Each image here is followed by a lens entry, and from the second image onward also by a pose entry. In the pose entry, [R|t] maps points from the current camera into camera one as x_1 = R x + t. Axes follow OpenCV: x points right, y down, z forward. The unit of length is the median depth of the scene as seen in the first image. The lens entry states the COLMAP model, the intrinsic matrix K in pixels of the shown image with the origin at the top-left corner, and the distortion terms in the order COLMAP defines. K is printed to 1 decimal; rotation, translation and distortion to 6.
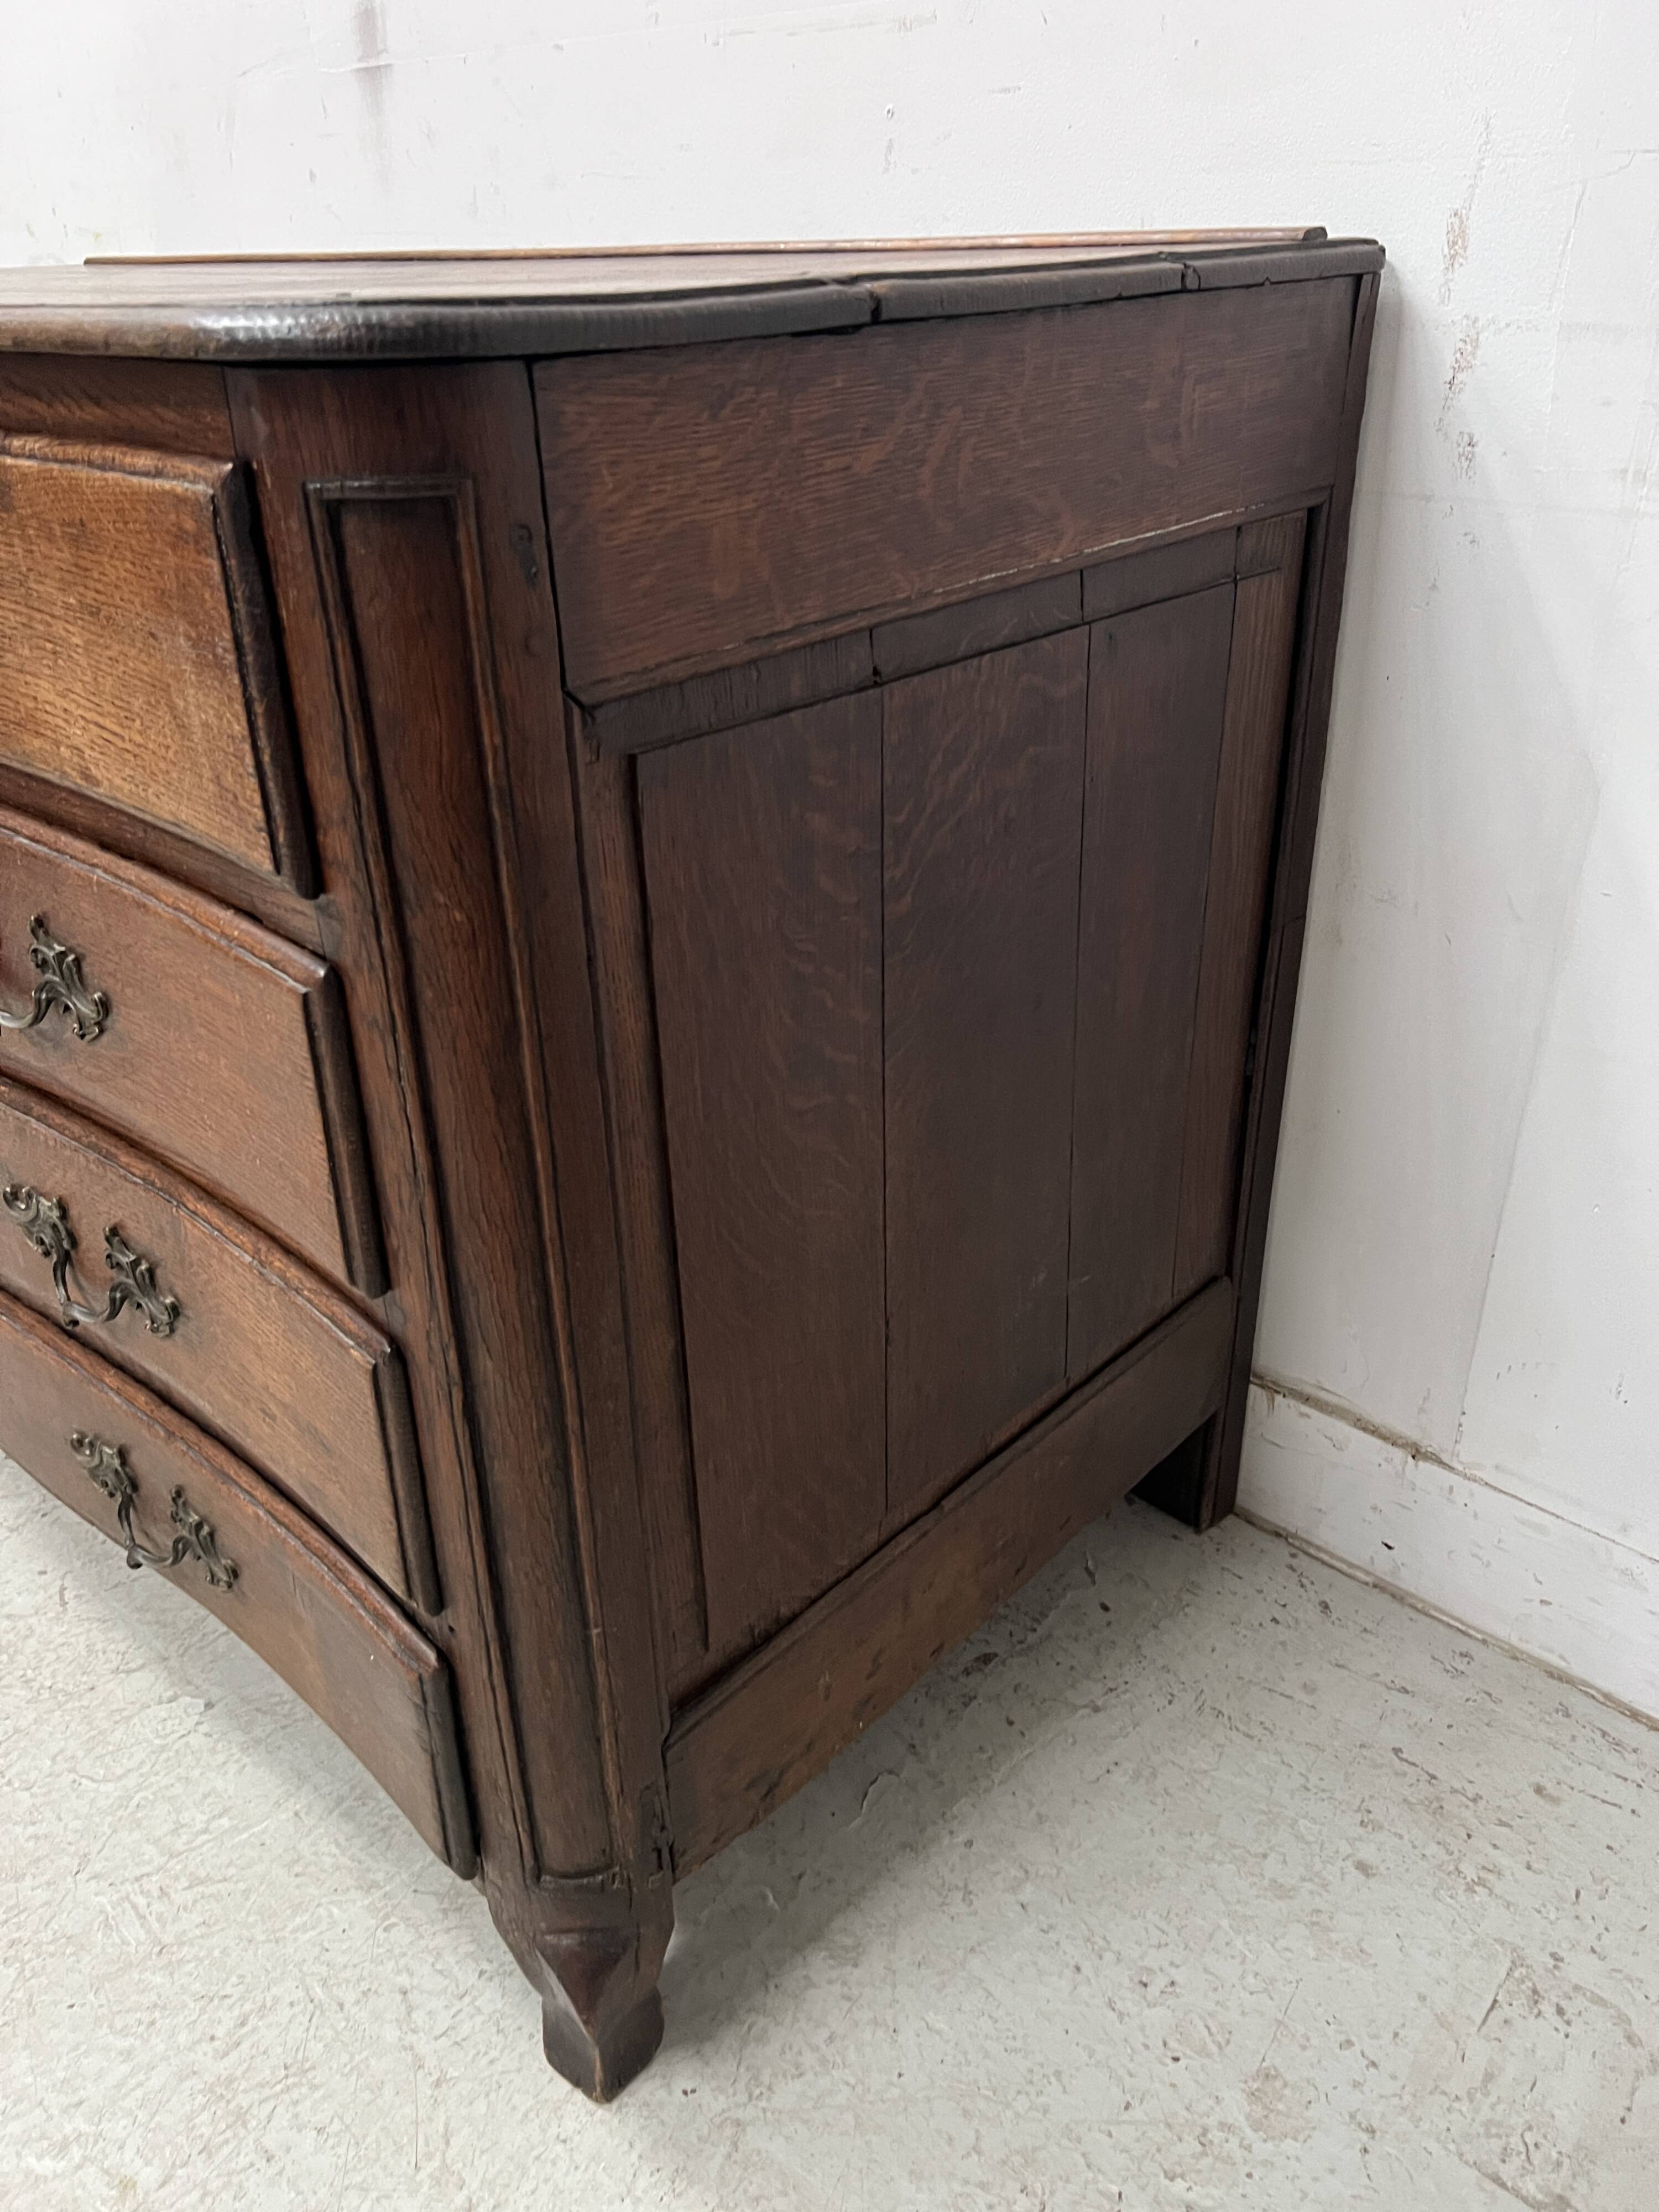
lens RADIAL K [[1688.6, 0, 826.4], [0, 1688.6, 1101.4], [0, 0, 1]] dist [0.044276, -0.059188]
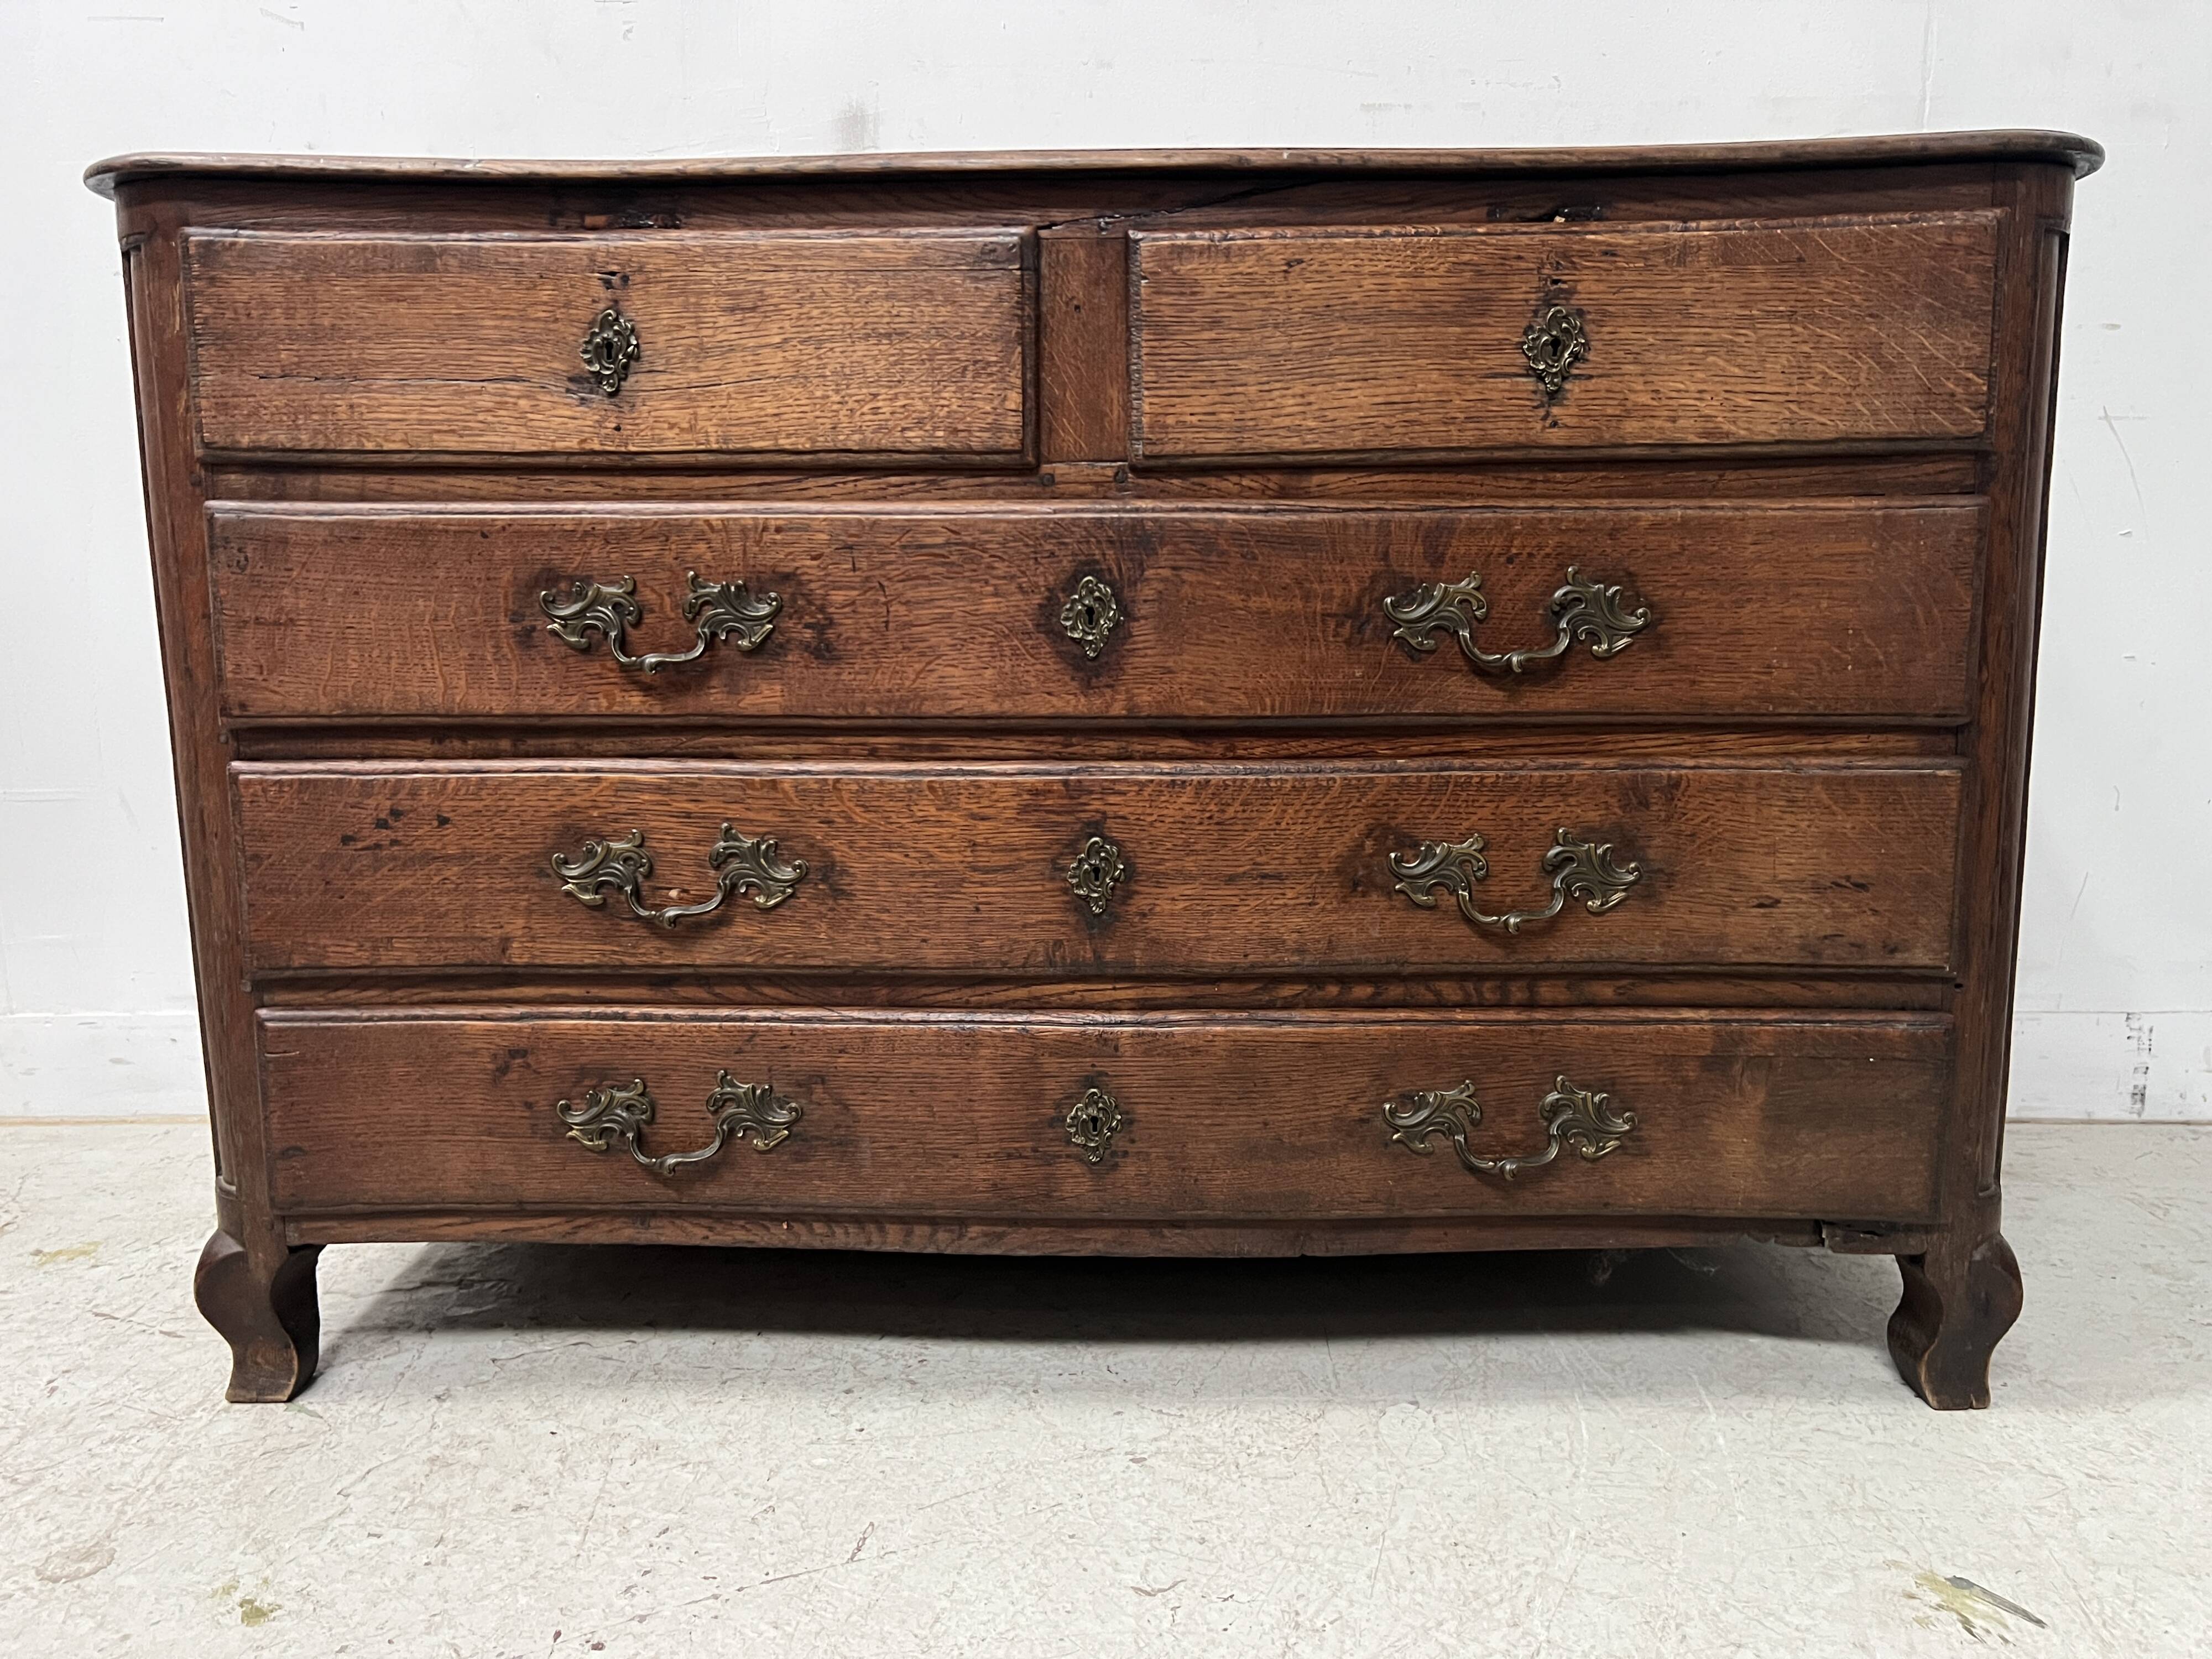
lens RADIAL K [[1688.6, 0, 1111.8], [0, 1688.6, 842.3], [0, 0, 1]] dist [0.044276, -0.059188]
pose [[0.746355, -0.087291, 0.659799, -1.901064], [0.295560, 0.931716, -0.211068, 0.316936], [-0.596321, 0.352542, 0.721190, 0.356160]]
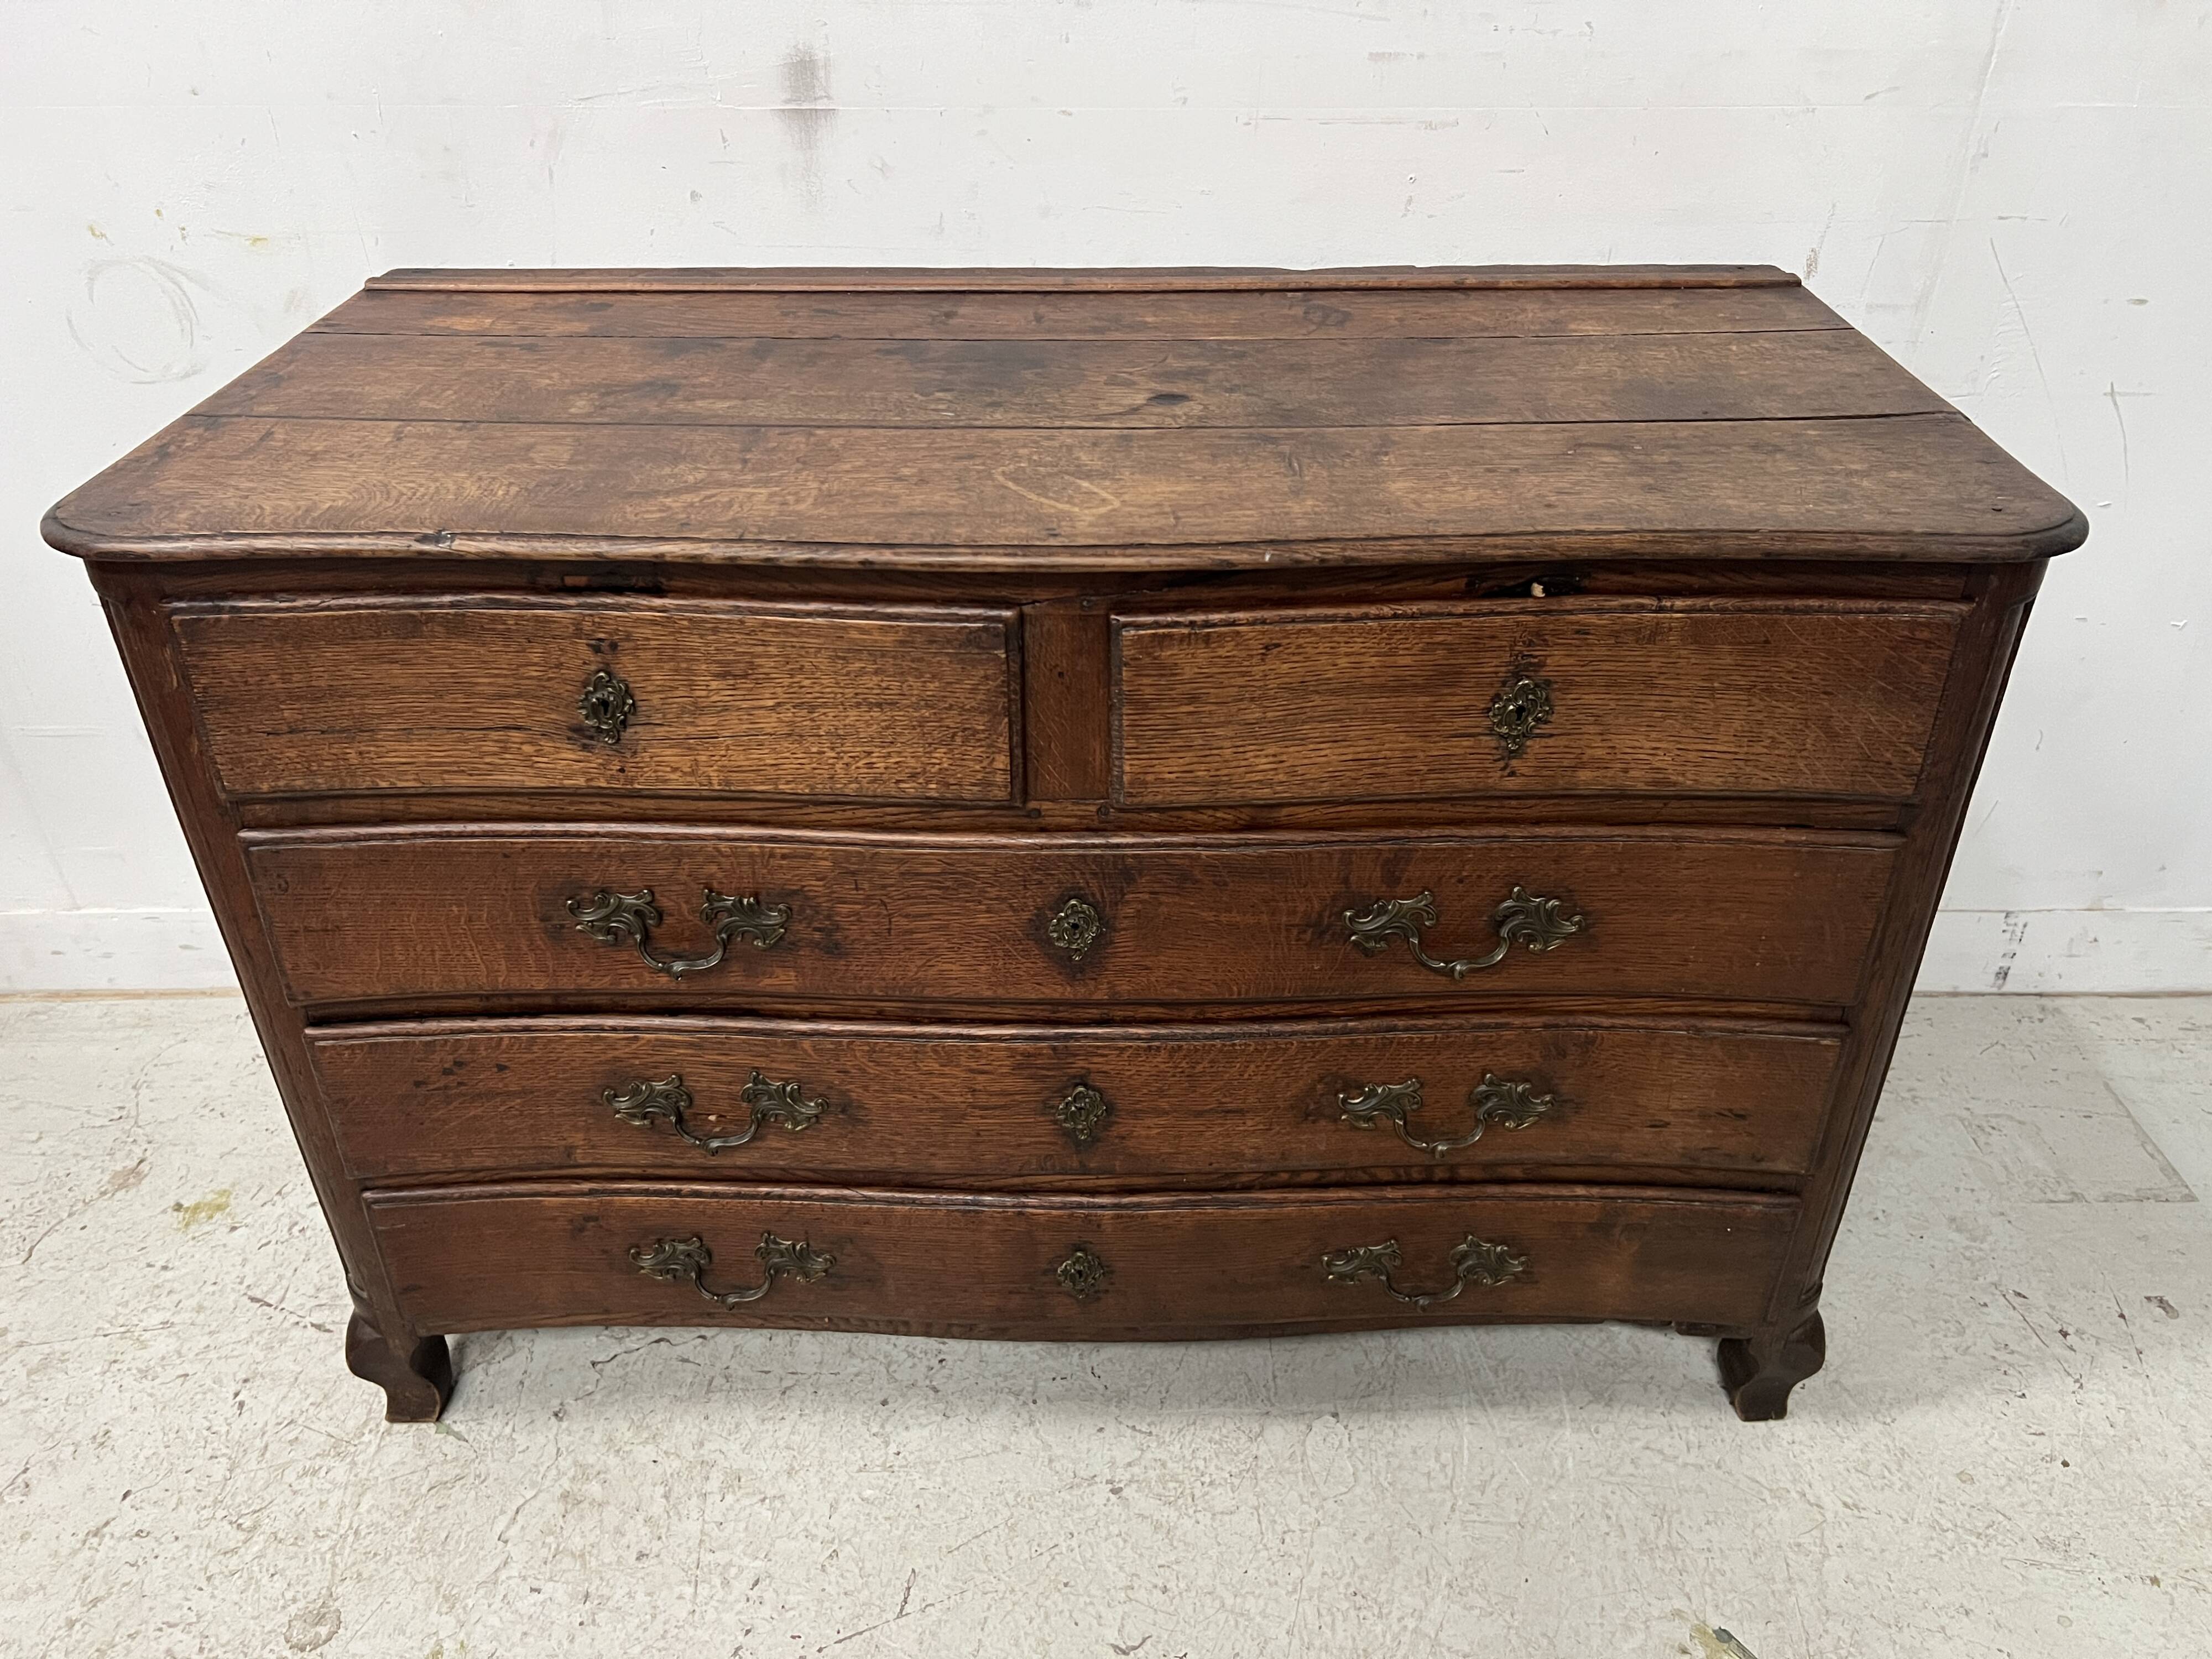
lens RADIAL K [[1688.6, 0, 1120.3], [0, 1688.6, 845.0], [0, 0, 1]] dist [0.044276, -0.059188]
pose [[0.734780, -0.348651, 0.581842, -1.797785], [0.295427, 0.936649, 0.188178, -0.599785], [-0.610591, 0.033622, 0.791232, 0.039234]]
